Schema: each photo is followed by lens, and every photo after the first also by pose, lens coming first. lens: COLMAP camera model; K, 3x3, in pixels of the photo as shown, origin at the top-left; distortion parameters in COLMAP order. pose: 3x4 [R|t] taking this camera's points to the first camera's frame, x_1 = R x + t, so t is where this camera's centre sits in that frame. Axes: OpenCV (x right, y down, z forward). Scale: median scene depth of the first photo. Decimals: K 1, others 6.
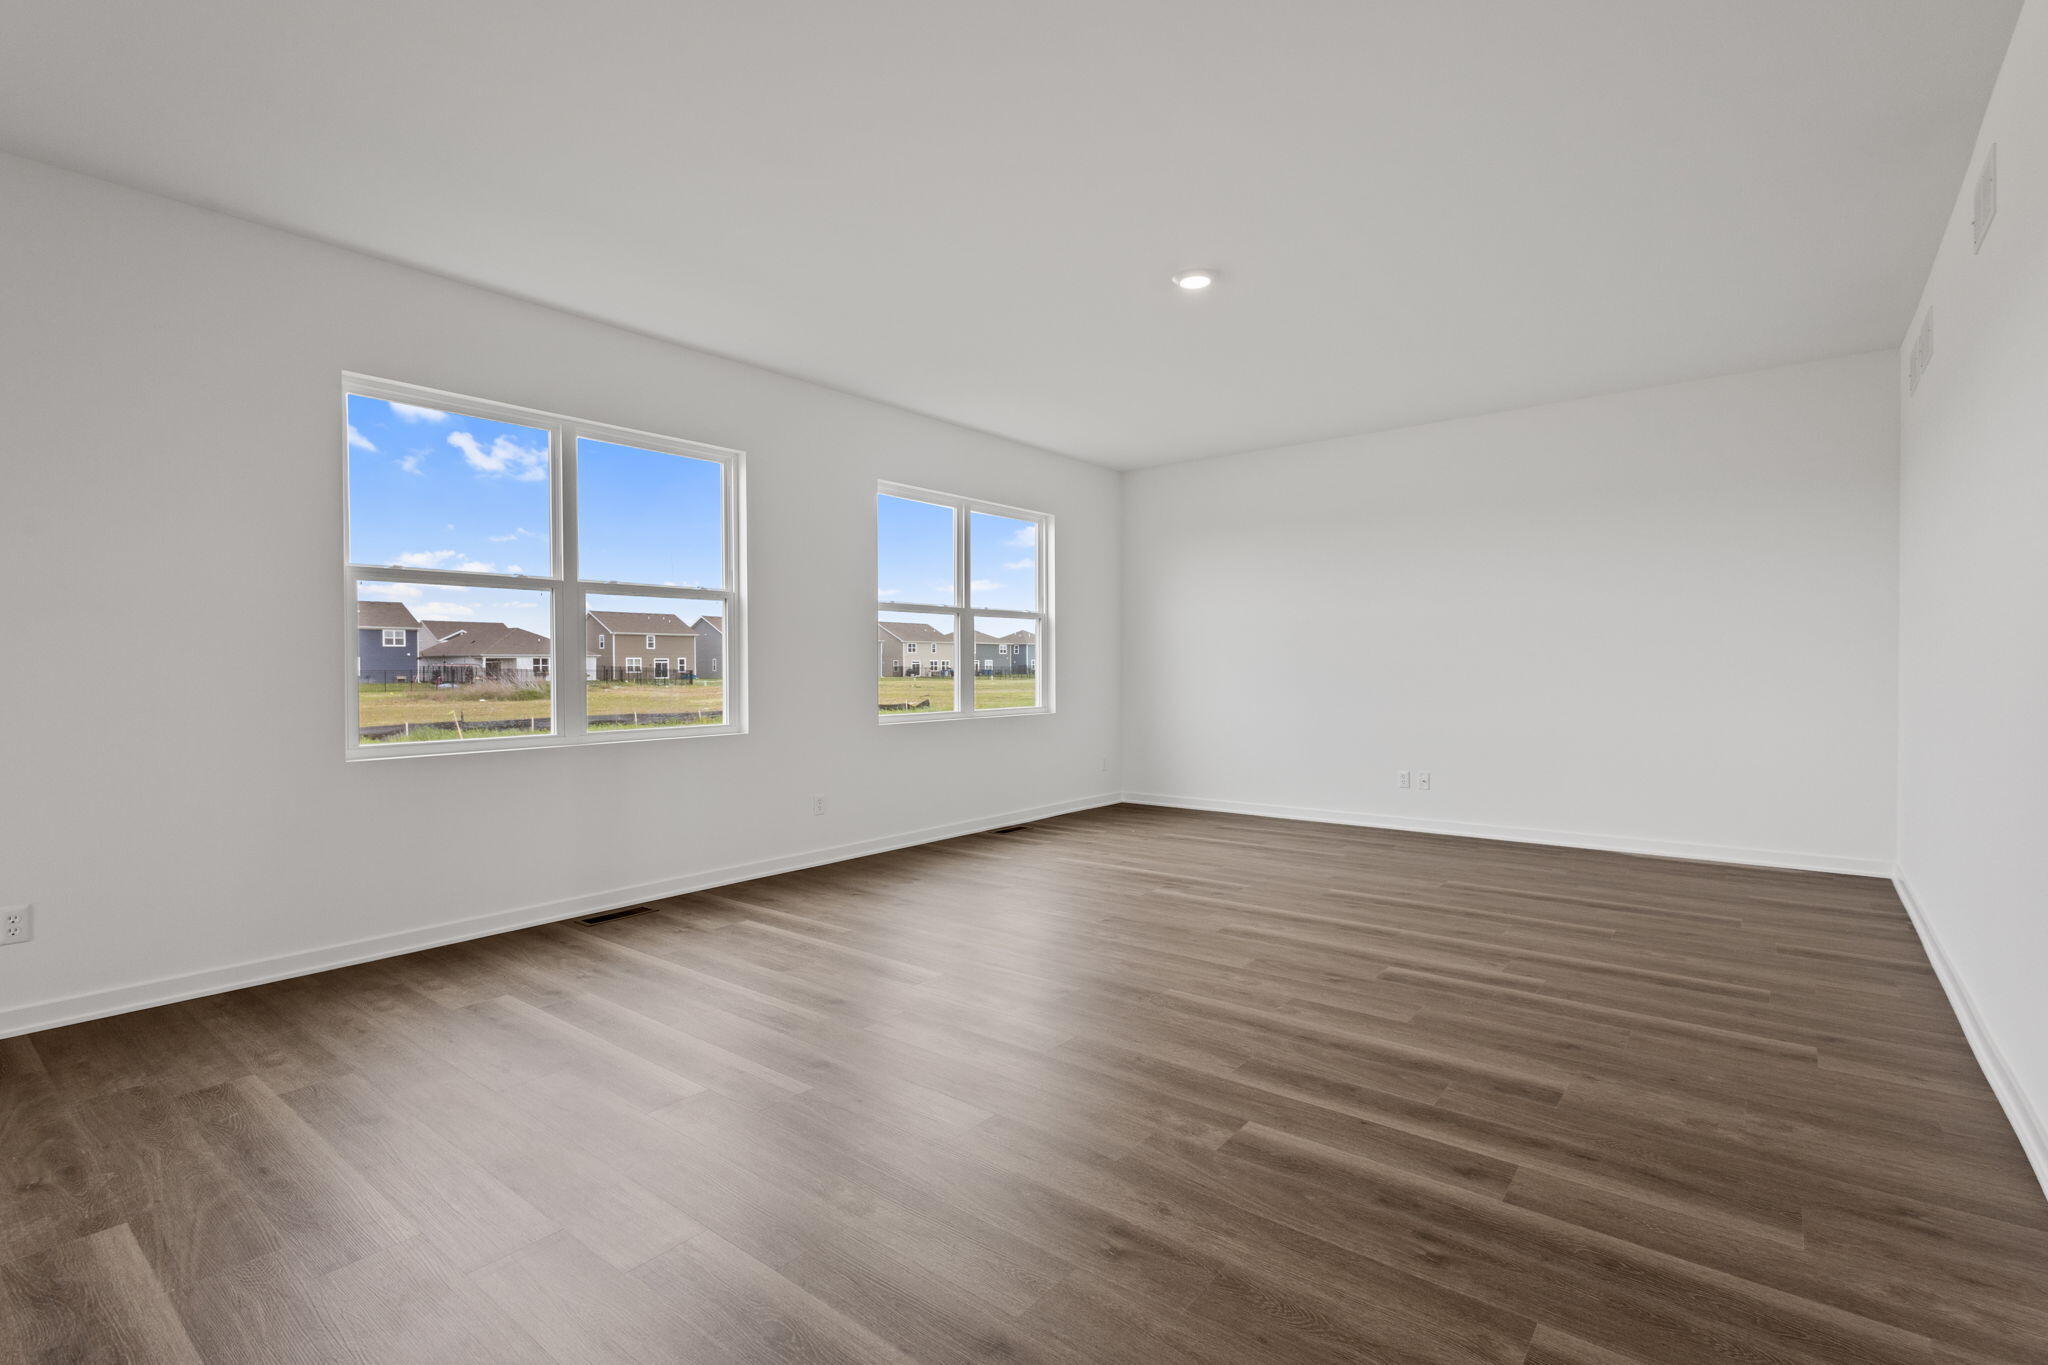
lens RADIAL K [[939.4, 0, 1024.8], [0, 939.4, 674.7], [0, 0, 1]] dist [0.000370, -0.001132]
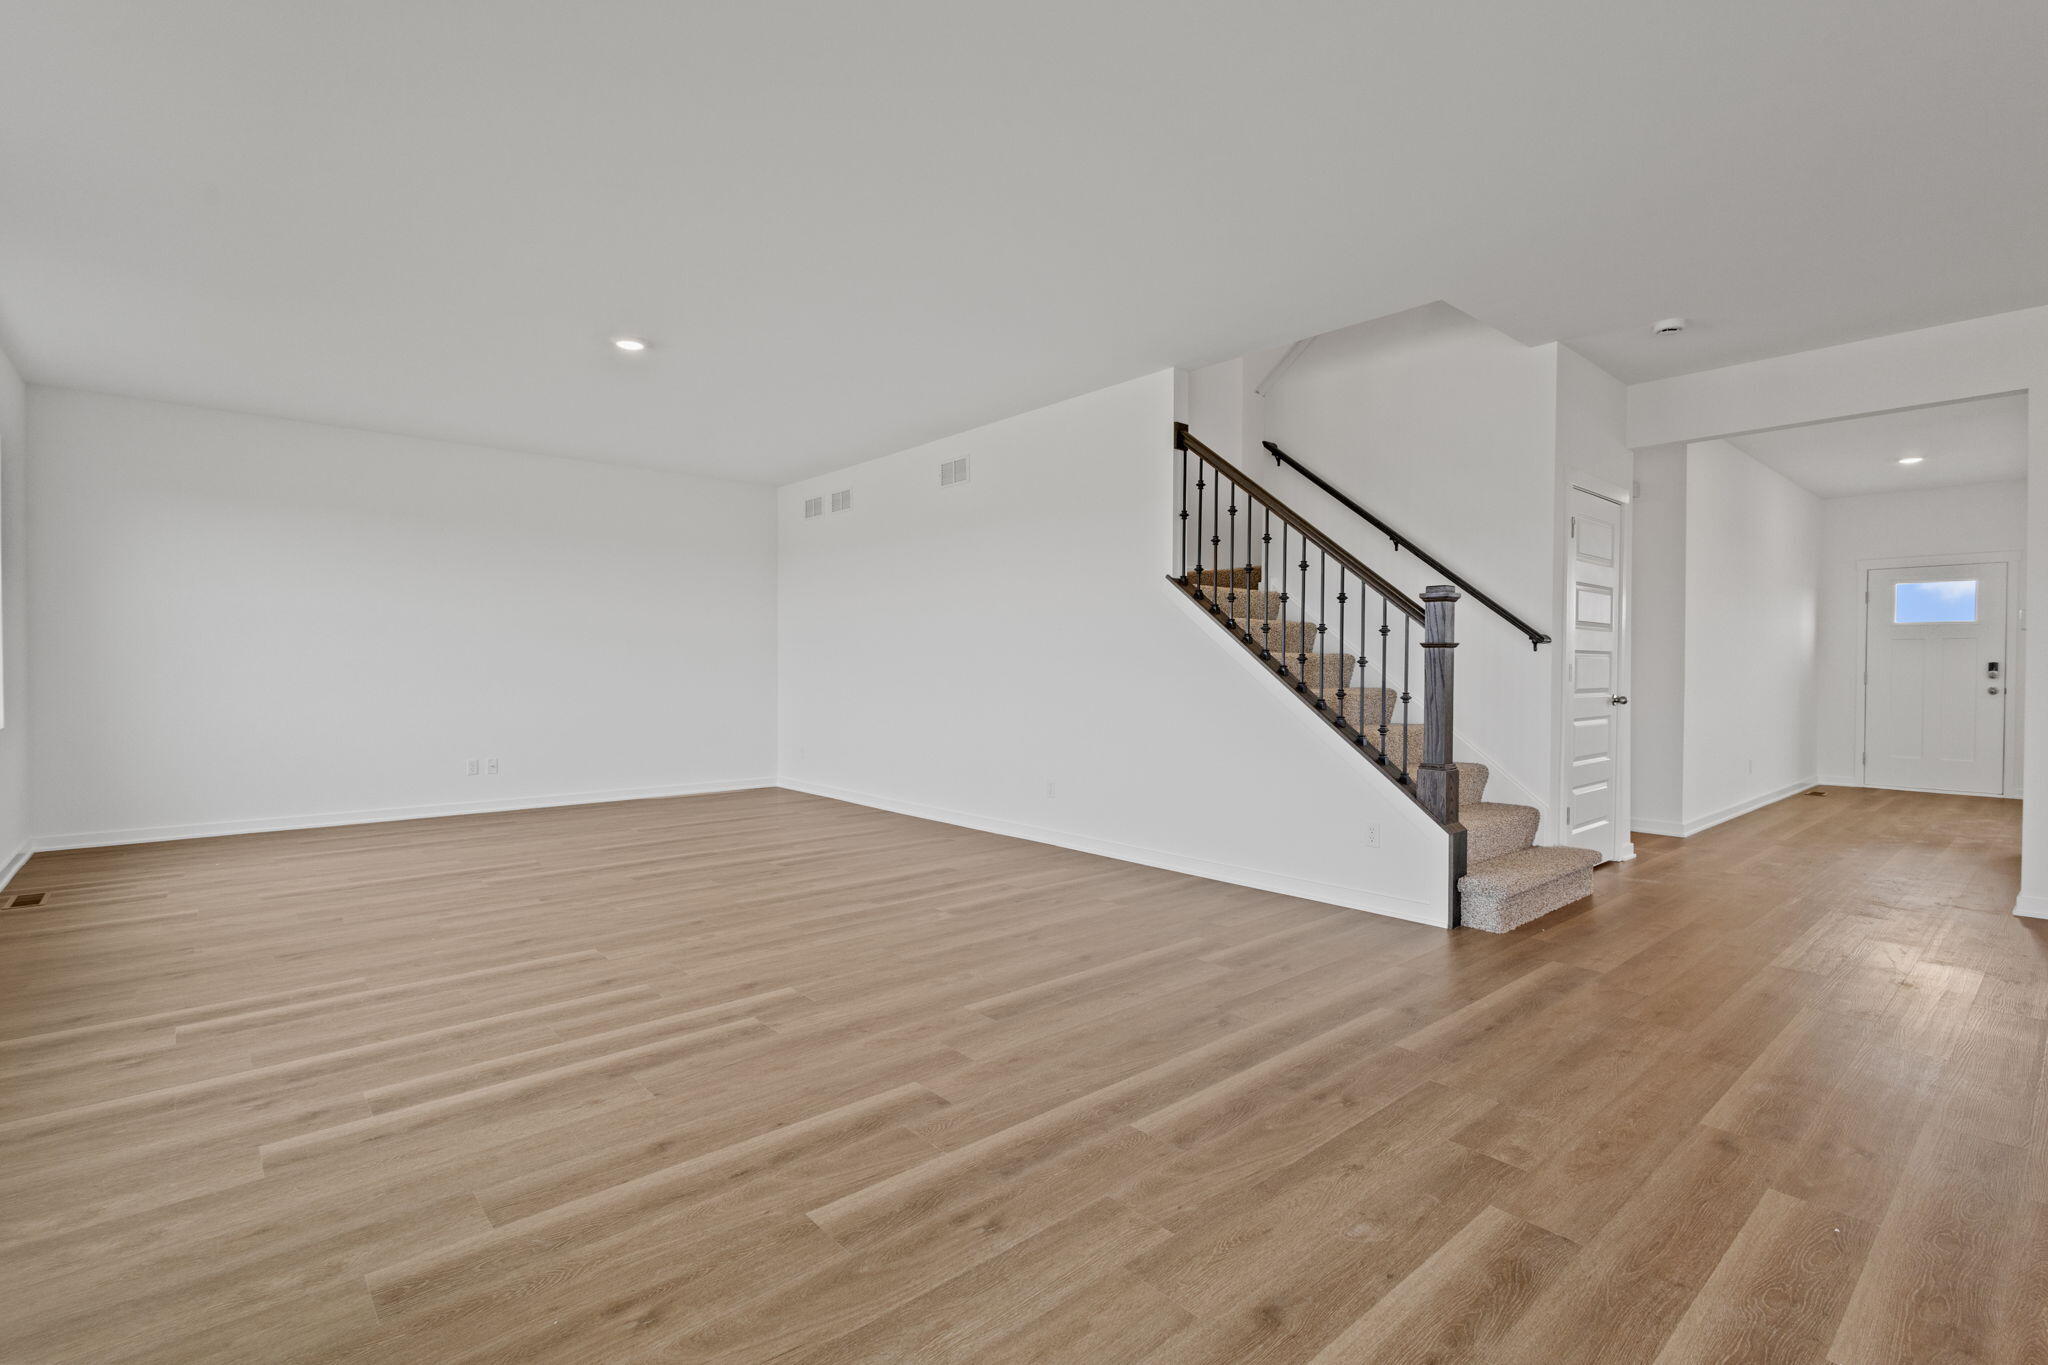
lens RADIAL K [[939.4, 0, 1021.4], [0, 939.4, 681.8], [0, 0, 1]] dist [0.000370, -0.001132]
pose [[0.187277, -0.012324, 0.982230, -1.136119], [0.001074, 0.999923, 0.012341, 0.001130], [-0.982307, -0.001256, 0.187276, 0.350204]]
